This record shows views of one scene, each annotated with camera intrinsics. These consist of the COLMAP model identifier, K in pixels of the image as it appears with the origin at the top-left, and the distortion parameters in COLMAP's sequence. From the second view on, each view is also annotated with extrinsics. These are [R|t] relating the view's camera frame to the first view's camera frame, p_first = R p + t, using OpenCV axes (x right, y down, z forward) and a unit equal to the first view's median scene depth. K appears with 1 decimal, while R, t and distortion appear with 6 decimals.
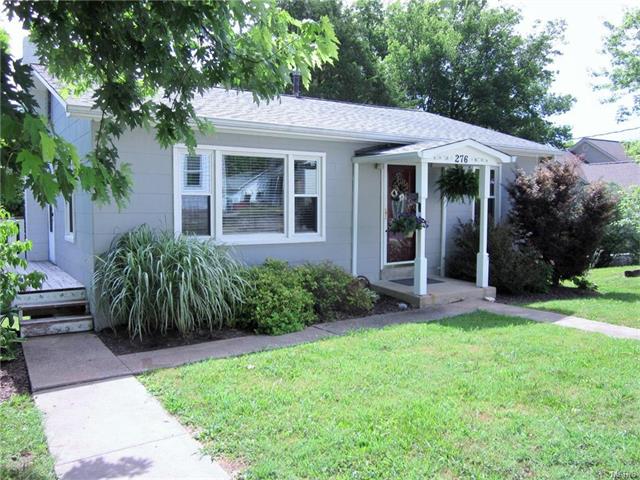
lens RADIAL K [[537.3, 0, 319.7], [0, 537.3, 237.6], [0, 0, 1]] dist [-0.024376, 0.001479]
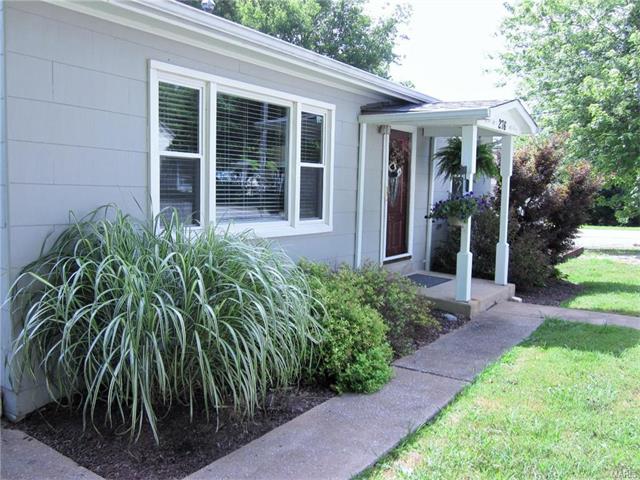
lens RADIAL K [[537.3, 0, 319.7], [0, 537.3, 237.6], [0, 0, 1]] dist [-0.024376, 0.001479]
pose [[0.930942, -0.014607, 0.364876, -0.262138], [0.002342, 0.999418, 0.034034, -0.008861], [-0.365161, -0.030829, 0.930434, 0.348735]]
